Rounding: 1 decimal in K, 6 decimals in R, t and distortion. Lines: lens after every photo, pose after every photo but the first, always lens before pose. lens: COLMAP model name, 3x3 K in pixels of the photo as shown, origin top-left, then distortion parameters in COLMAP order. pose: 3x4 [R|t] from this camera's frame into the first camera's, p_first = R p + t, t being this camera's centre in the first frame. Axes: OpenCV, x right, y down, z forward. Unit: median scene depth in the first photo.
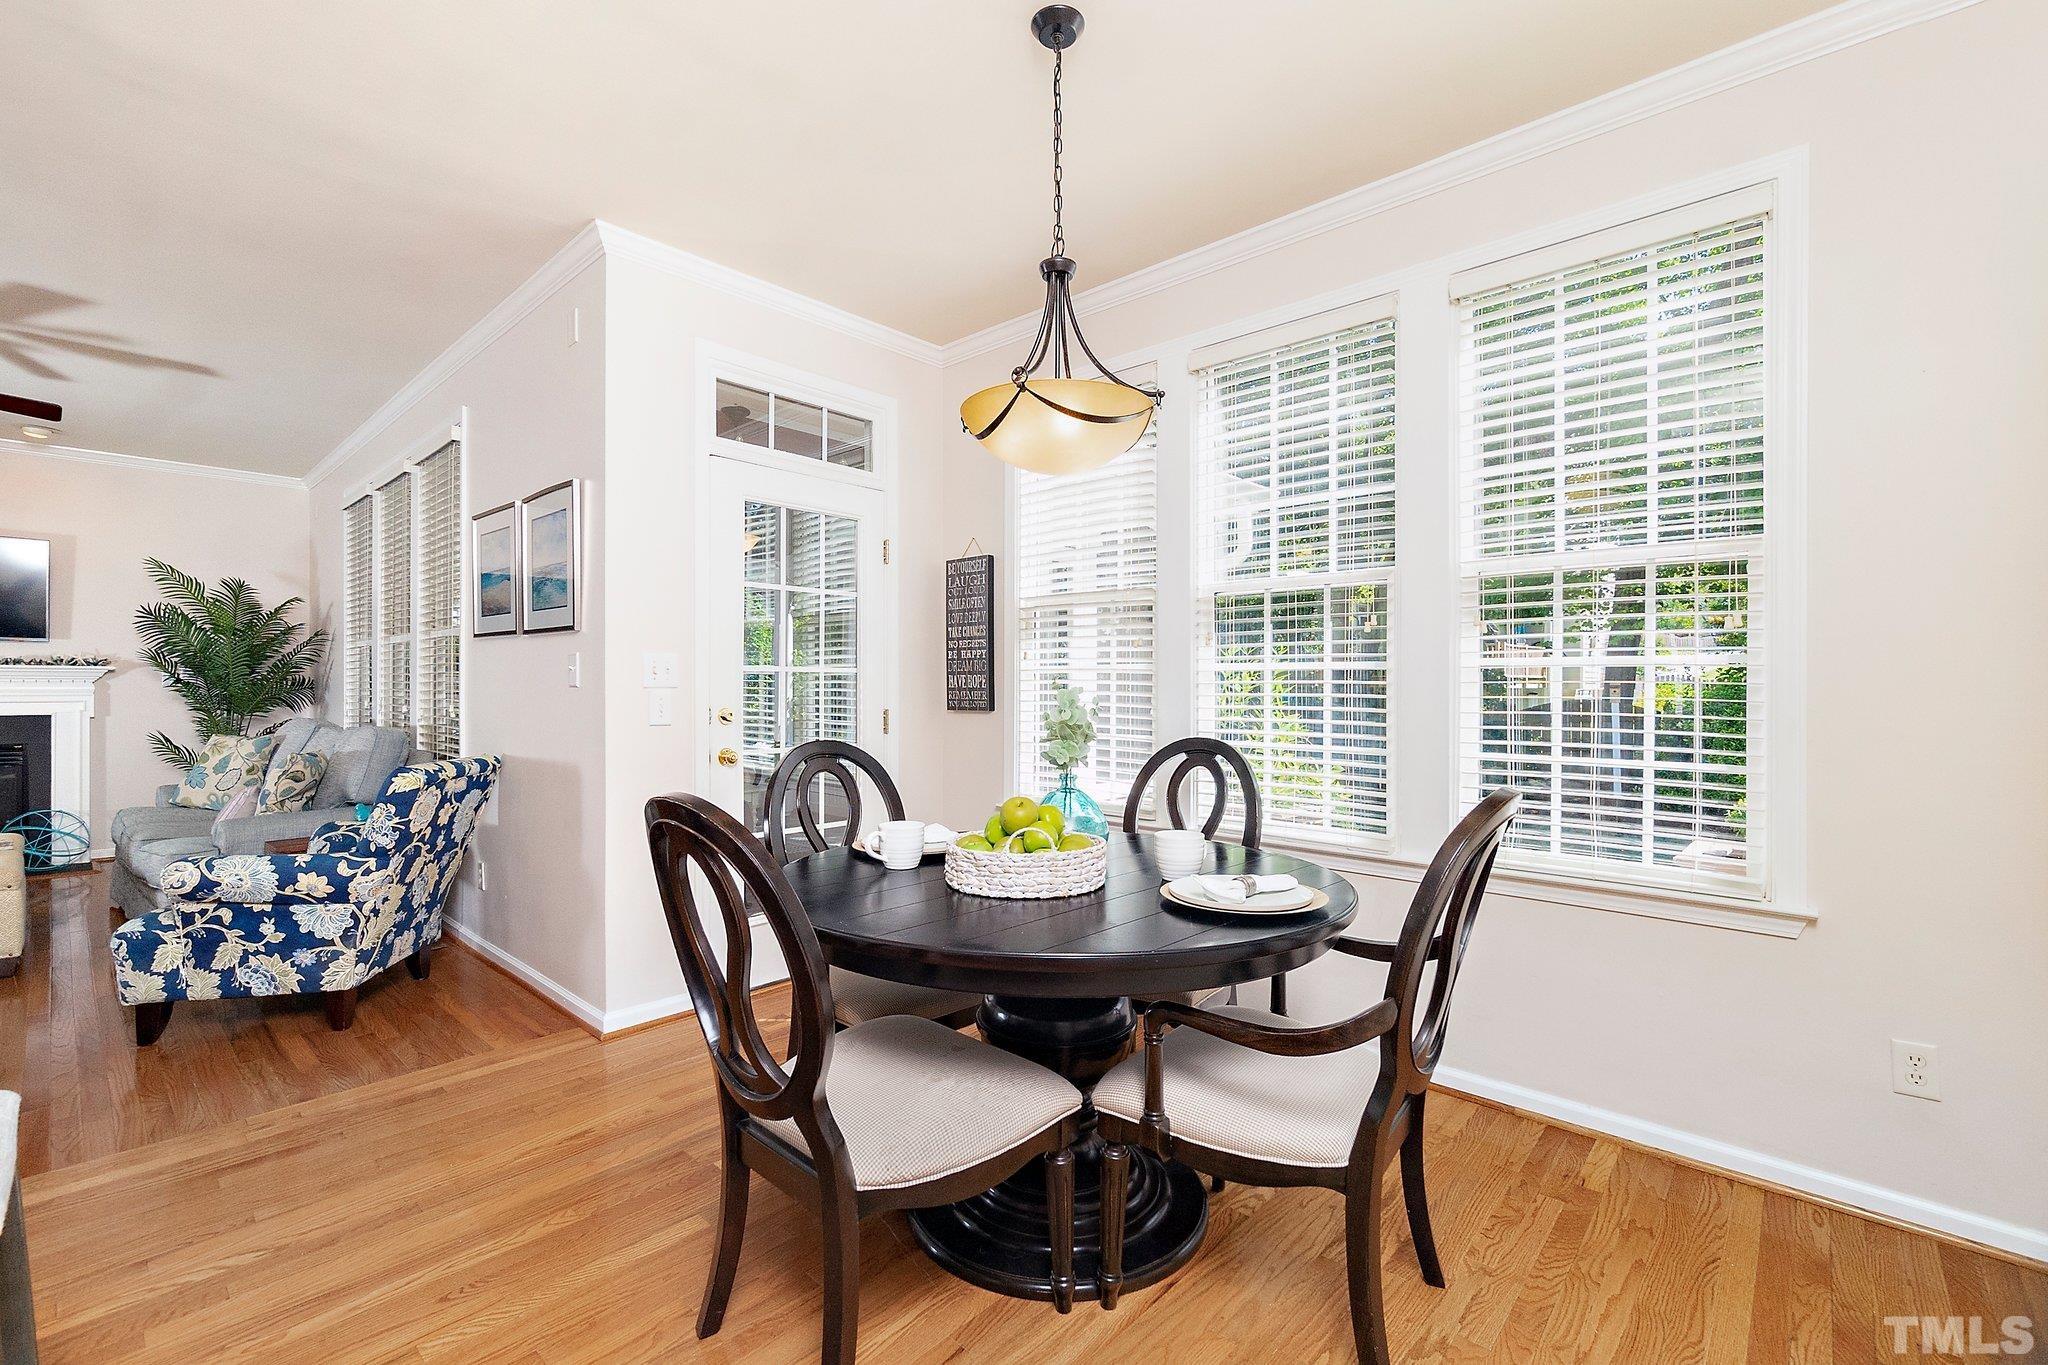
lens RADIAL K [[880.3, 0, 1009.9], [0, 880.3, 677.7], [0, 0, 1]] dist [-0.004870, 0.000308]
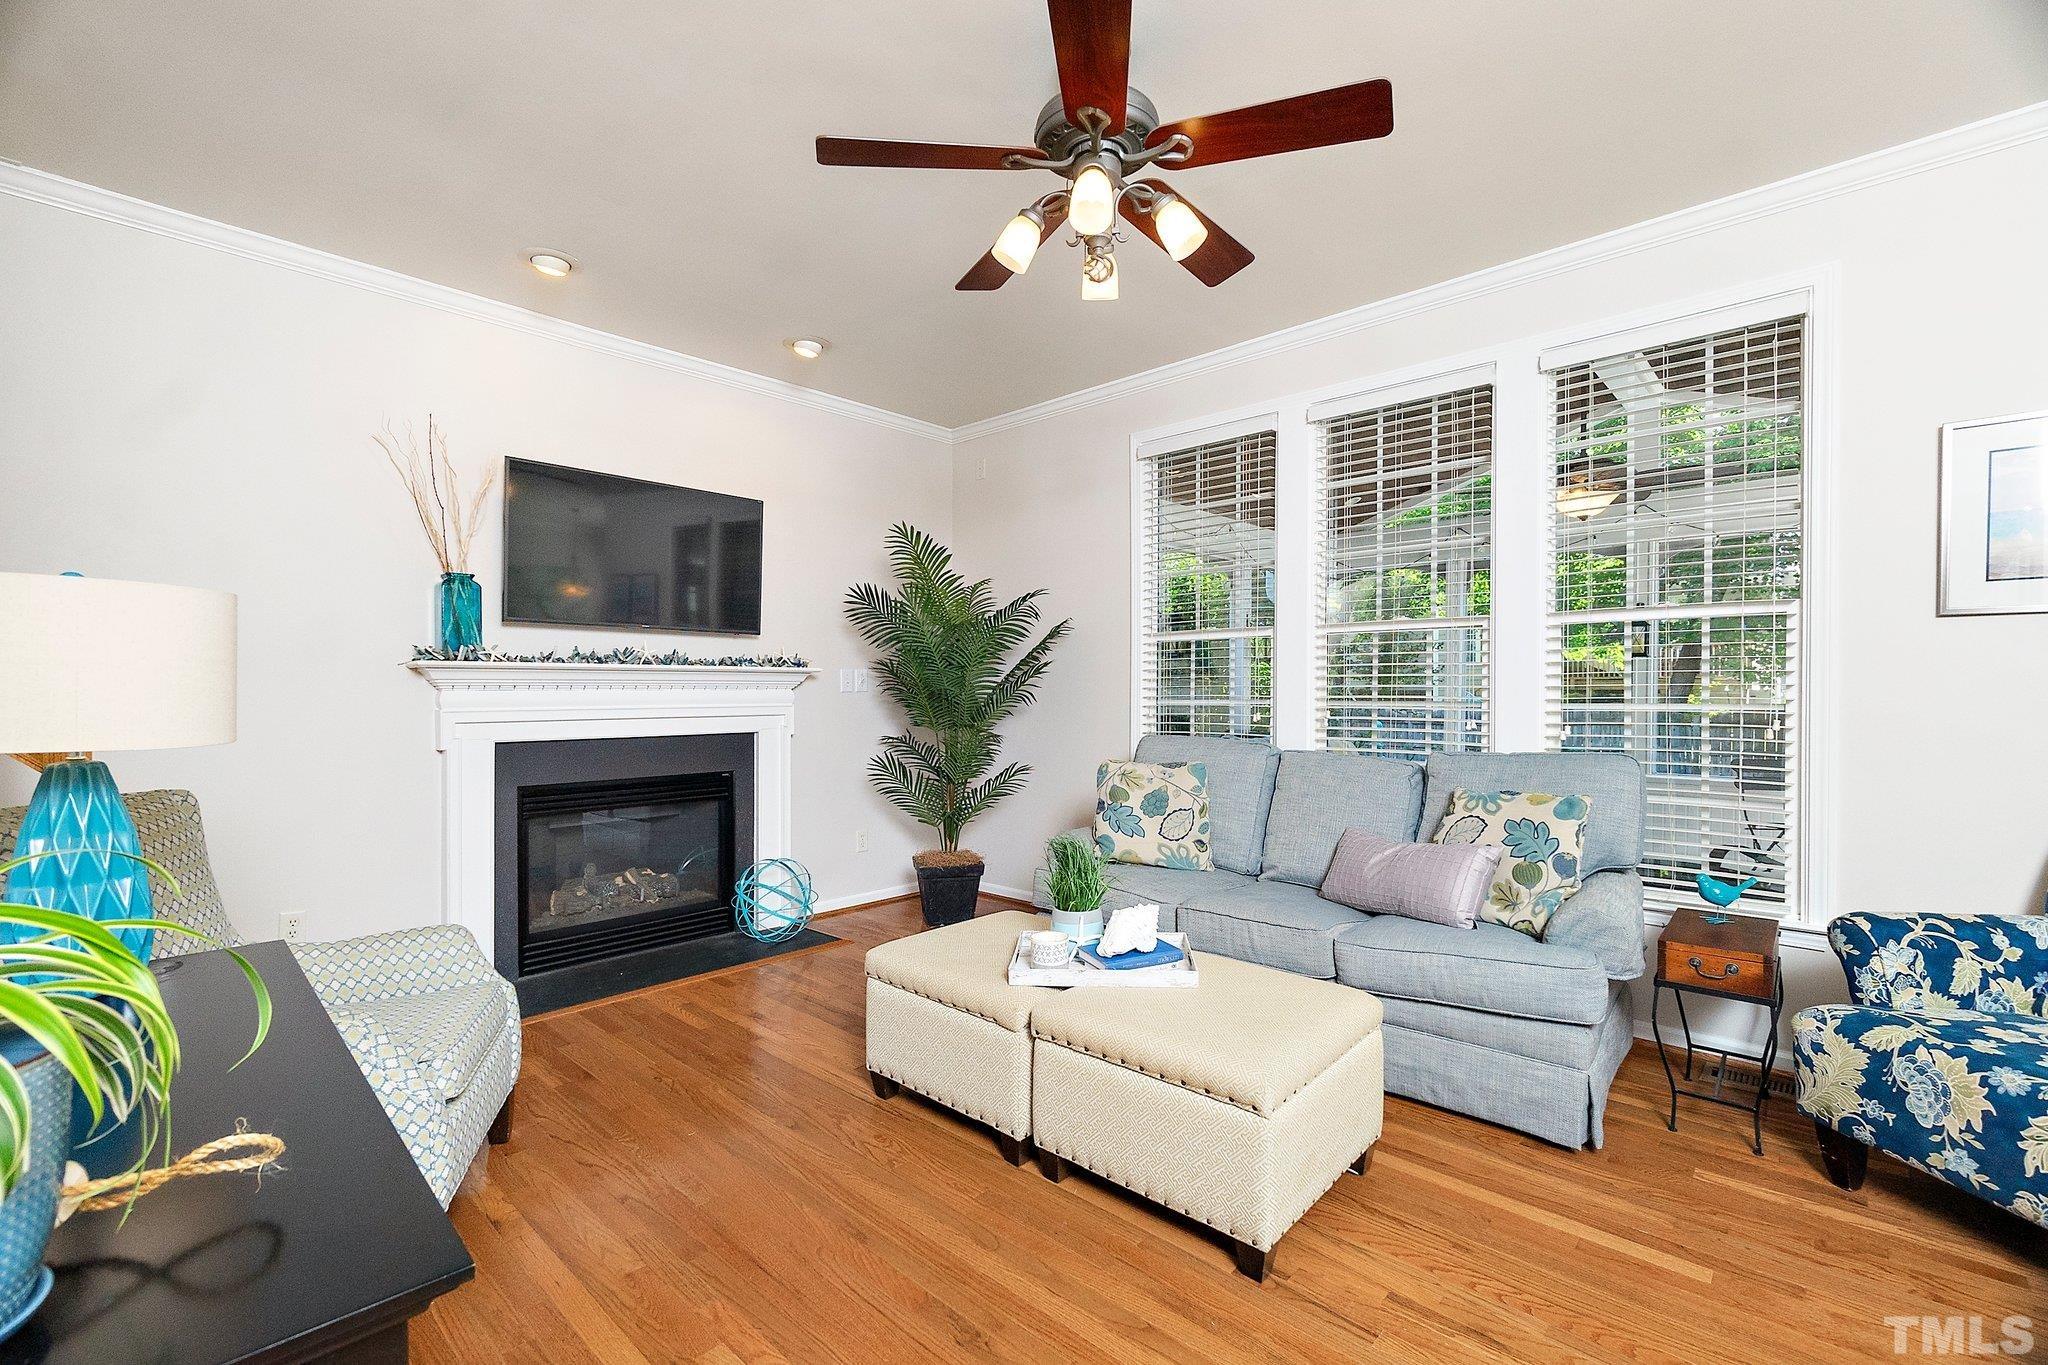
lens RADIAL K [[880.3, 0, 1009.4], [0, 880.3, 690.6], [0, 0, 1]] dist [-0.004870, 0.000308]
pose [[0.999397, -0.004093, -0.034469, -0.844624], [0.004378, 0.999957, 0.008192, 0.001415], [0.034434, -0.008338, 0.999372, 0.241104]]
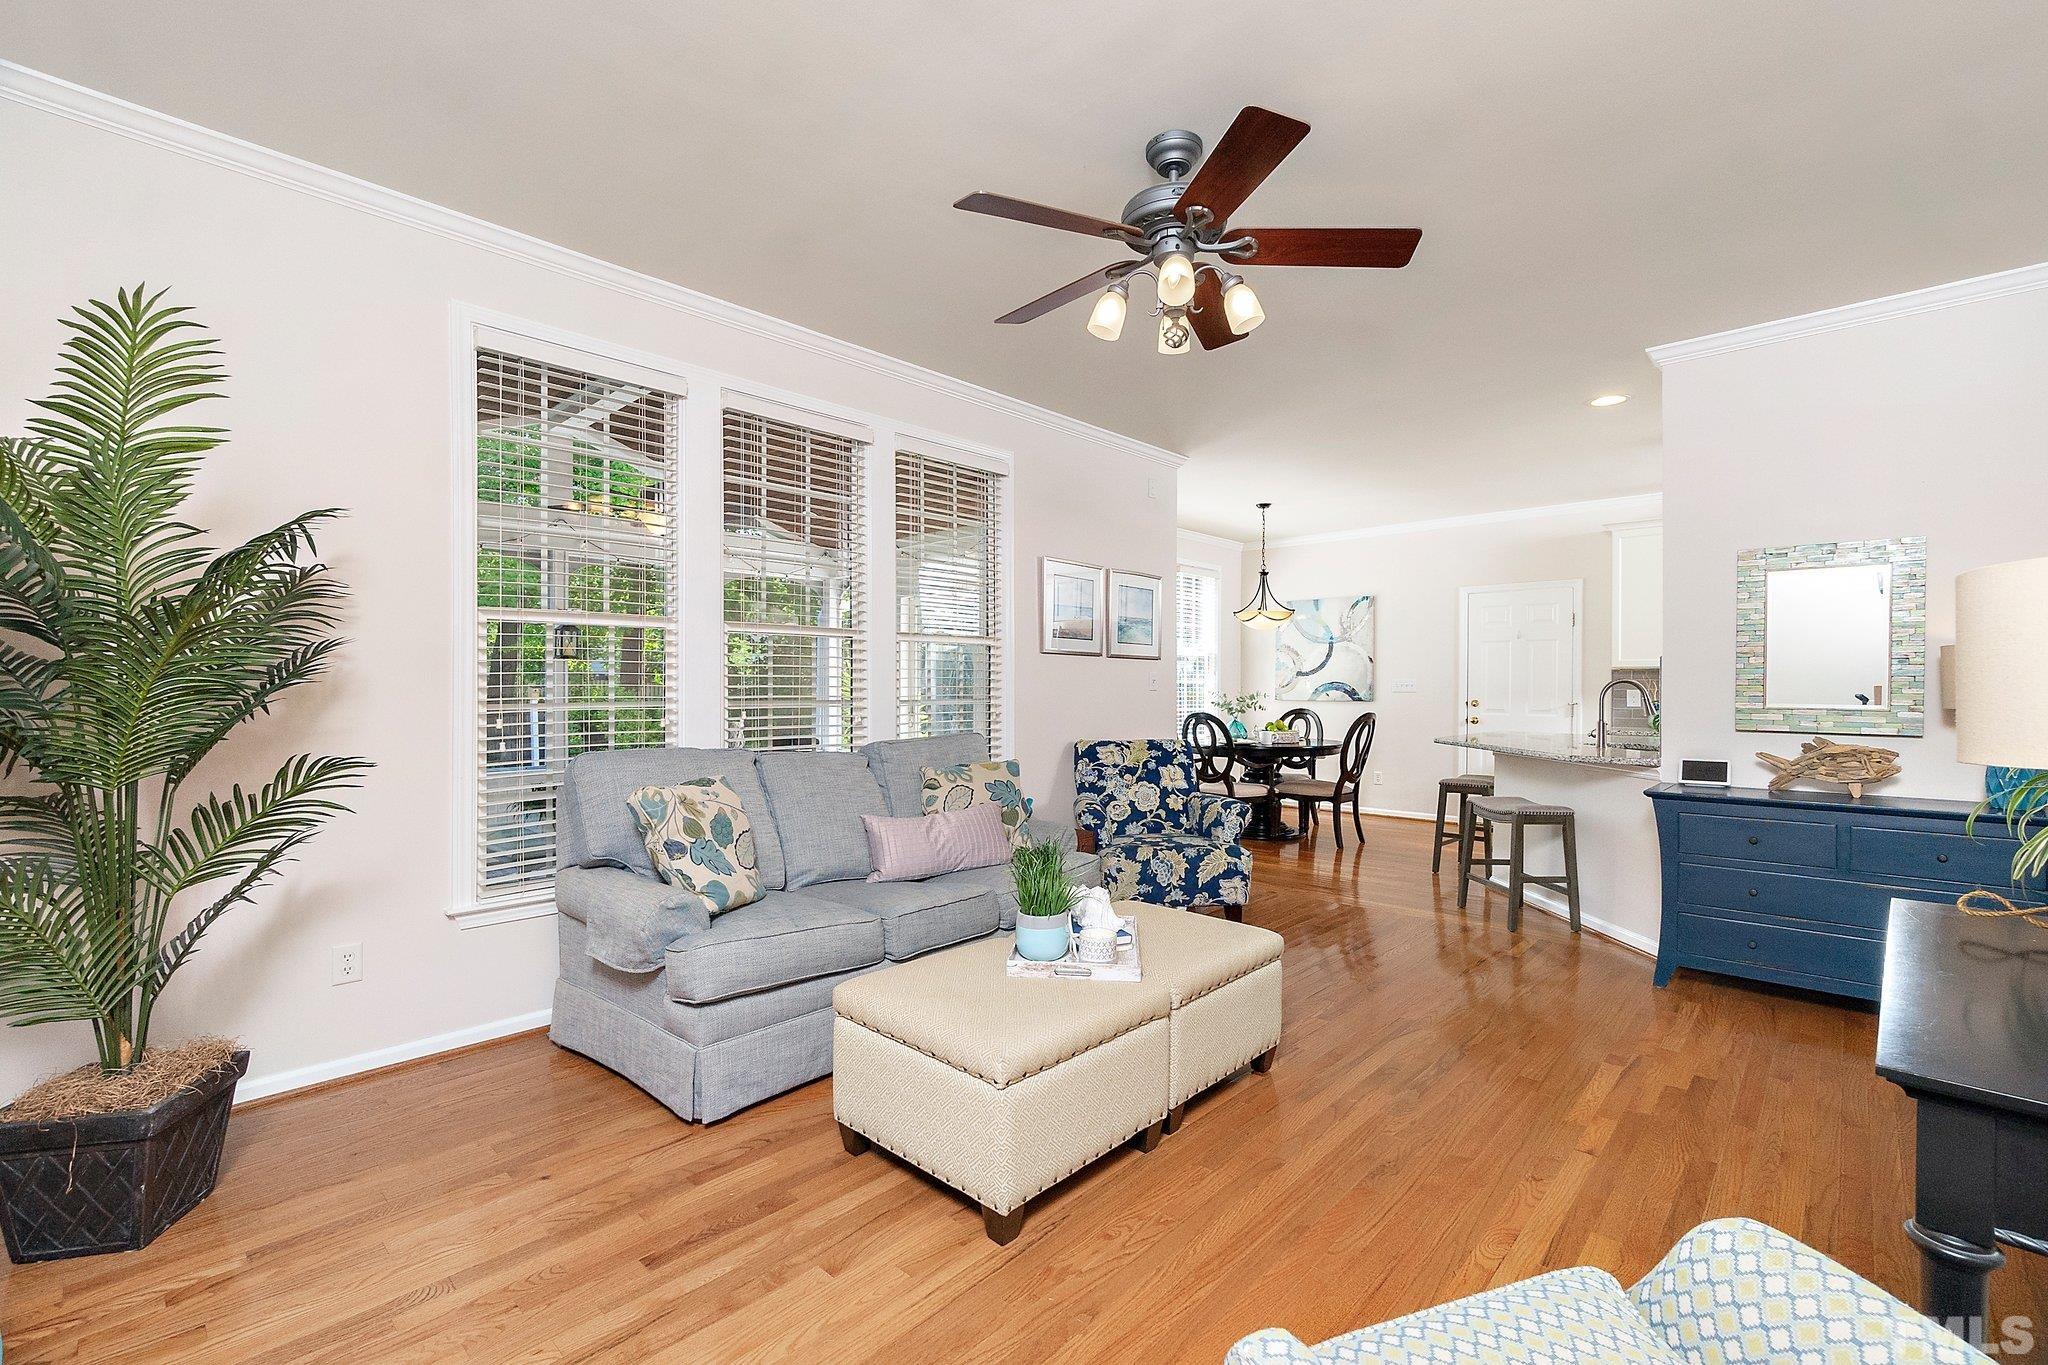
lens RADIAL K [[880.3, 0, 1031.5], [0, 880.3, 696.0], [0, 0, 1]] dist [-0.004870, 0.000308]
pose [[0.036607, -0.012786, 0.999248, -1.460187], [-0.010965, 0.999853, 0.013195, 0.000489], [-0.999270, -0.011440, 0.036461, 0.877691]]
